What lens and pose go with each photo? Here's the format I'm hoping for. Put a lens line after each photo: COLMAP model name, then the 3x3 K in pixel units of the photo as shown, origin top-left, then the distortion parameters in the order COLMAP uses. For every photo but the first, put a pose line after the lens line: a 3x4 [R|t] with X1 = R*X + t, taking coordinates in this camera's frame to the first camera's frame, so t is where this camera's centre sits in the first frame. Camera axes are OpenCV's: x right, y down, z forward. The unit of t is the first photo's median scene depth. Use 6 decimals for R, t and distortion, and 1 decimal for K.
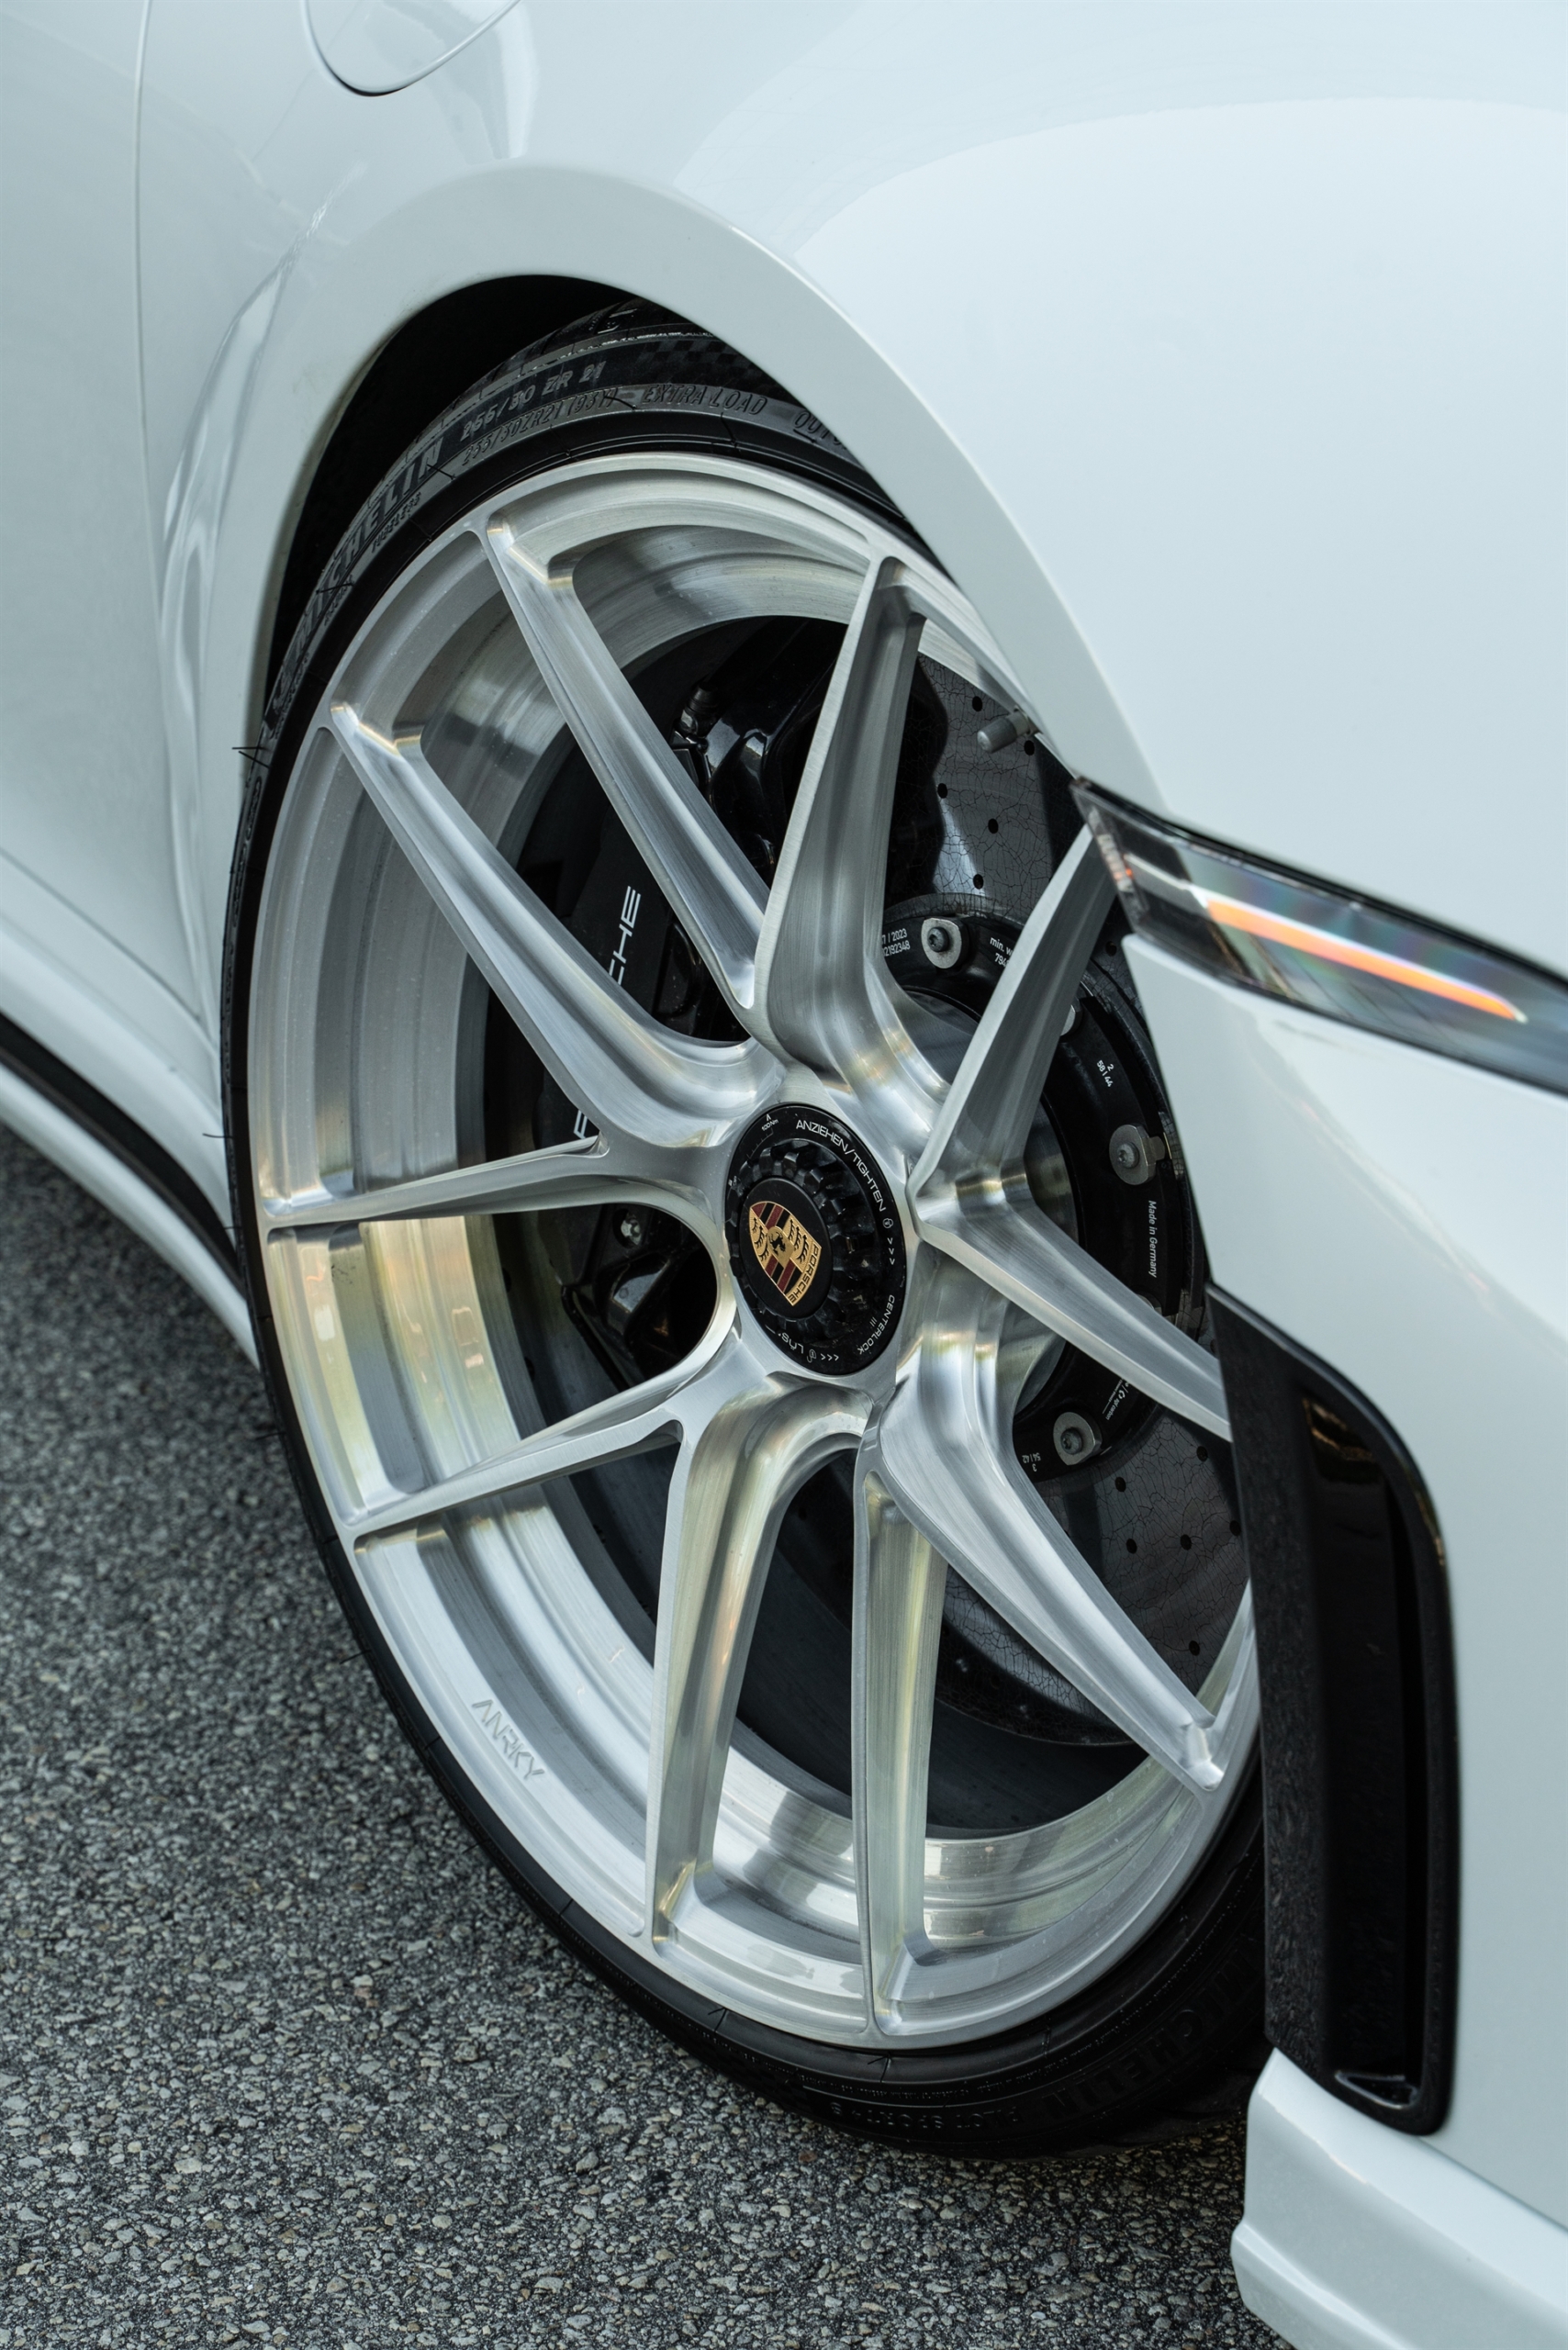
lens RADIAL K [[5043.0, 0, 784.0], [0, 5043.0, 1175.0], [0, 0, 1]] dist [-0.043188, 0.180851]
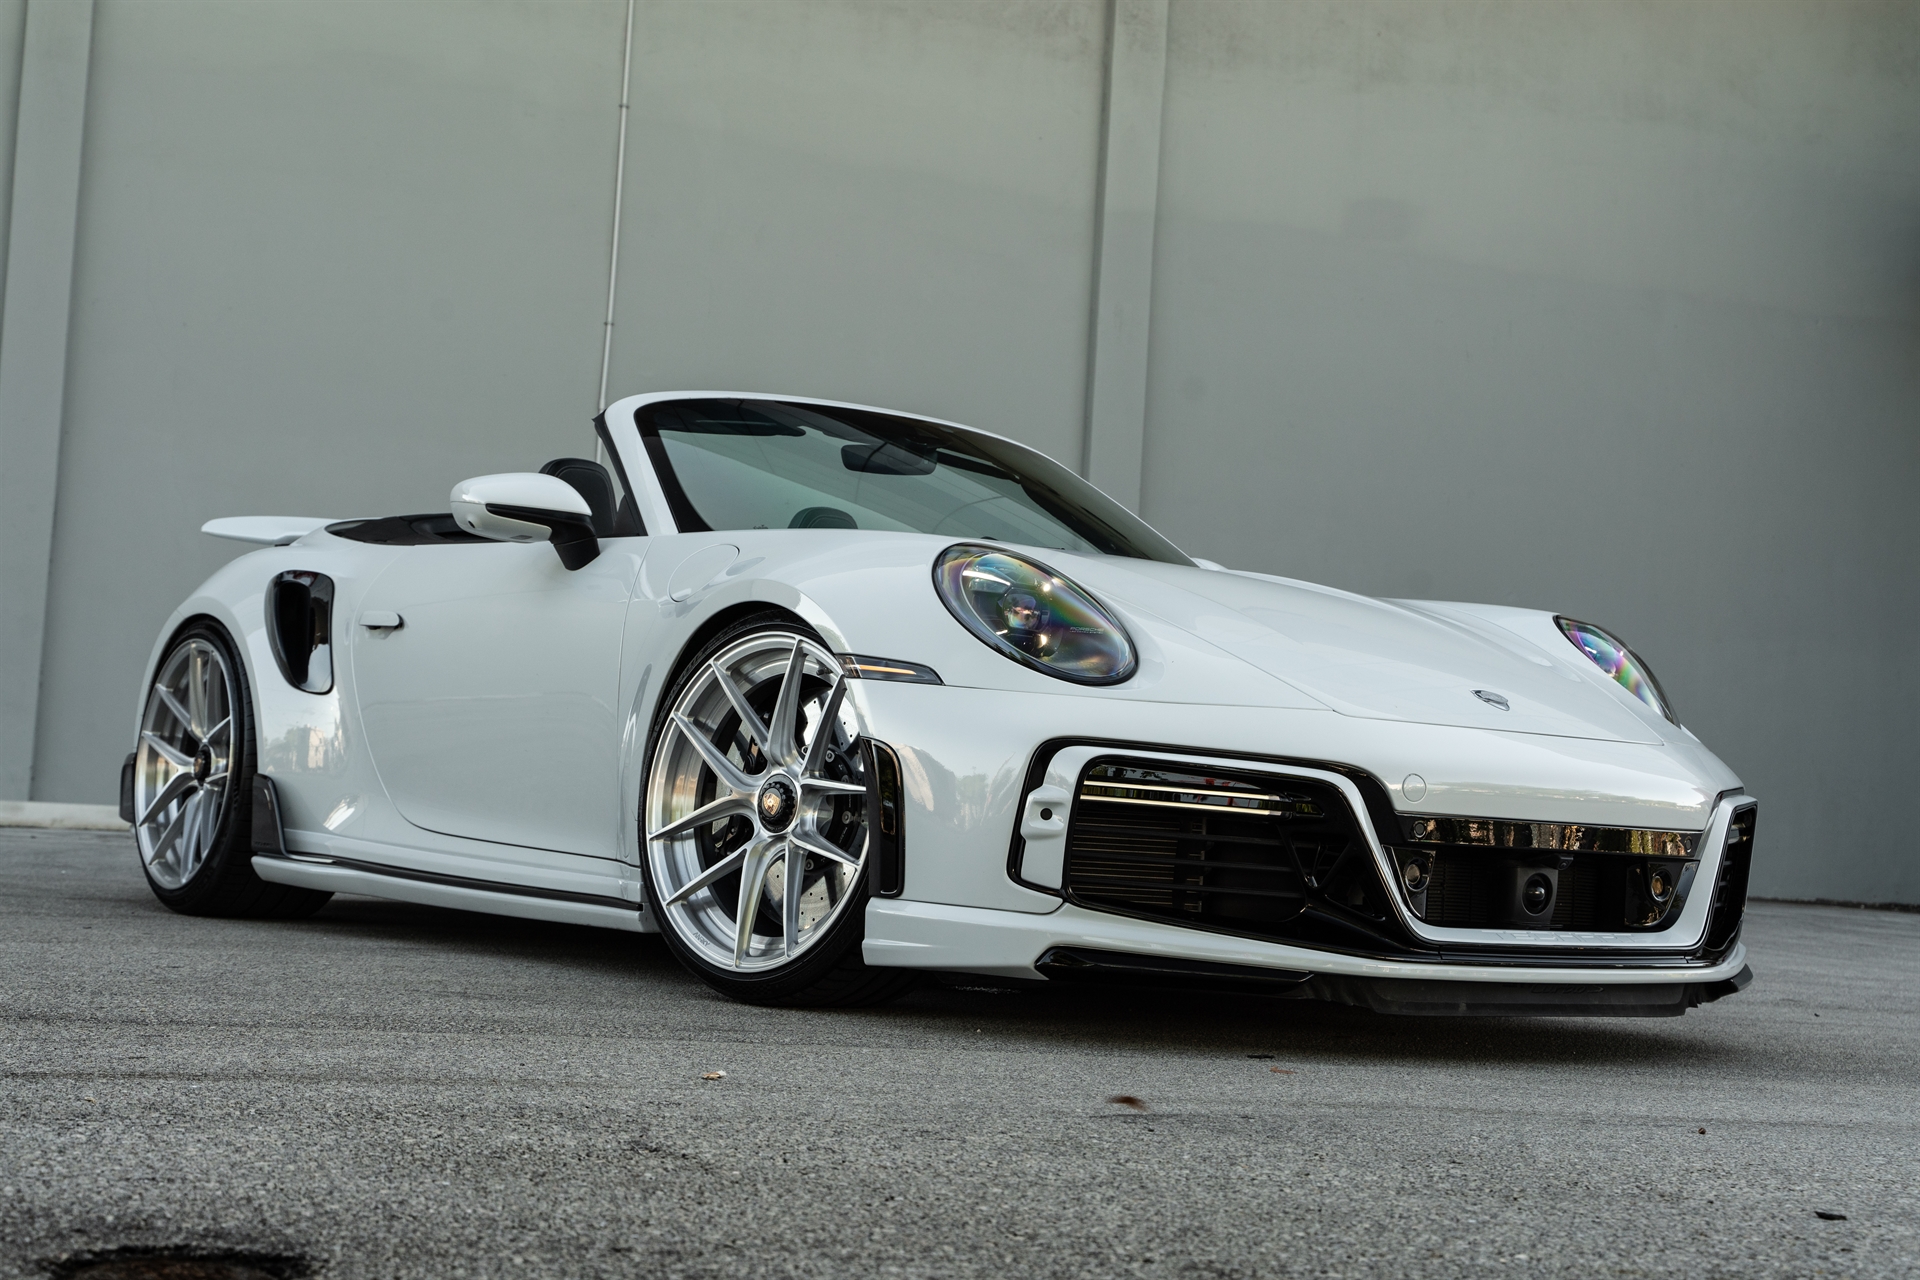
lens RADIAL K [[2849.1, 0, 960.0], [0, 2849.1, 640.0], [0, 0, 1]] dist [-0.018502, 0.046158]
pose [[0.995686, 0.037529, 0.084862, -0.055055], [0.002423, 0.903730, -0.428097, 0.998499], [-0.092758, 0.426456, 0.899740, -1.442346]]
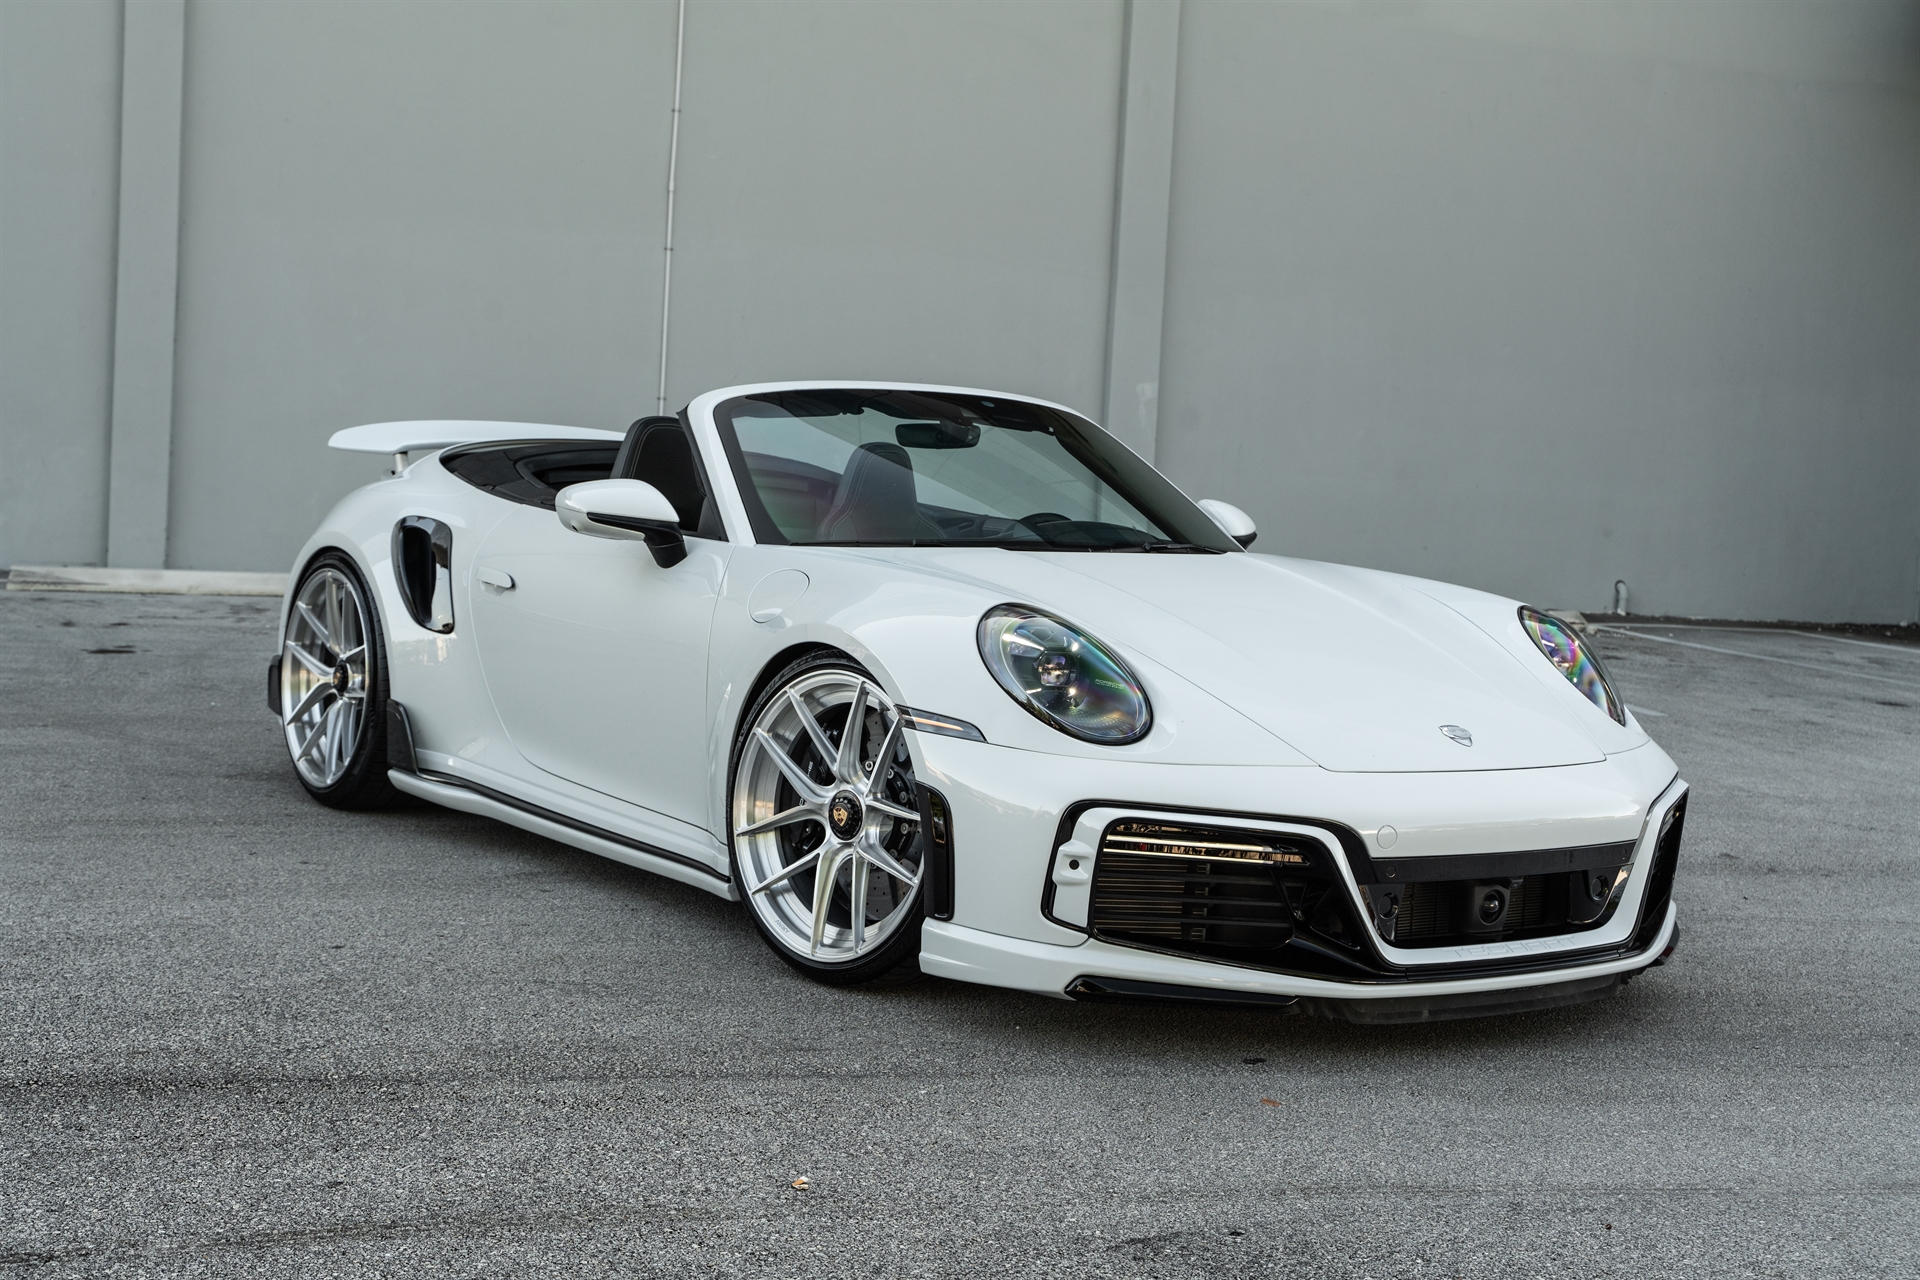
lens RADIAL K [[2626.4, 0, 960.0], [0, 2626.4, 640.0], [0, 0, 1]] dist [0.005589, -0.060793]
pose [[0.997076, 0.022318, 0.073089, -0.082579], [0.000946, 0.952728, -0.303824, 0.693207], [-0.076415, 0.303005, 0.949920, -1.764706]]
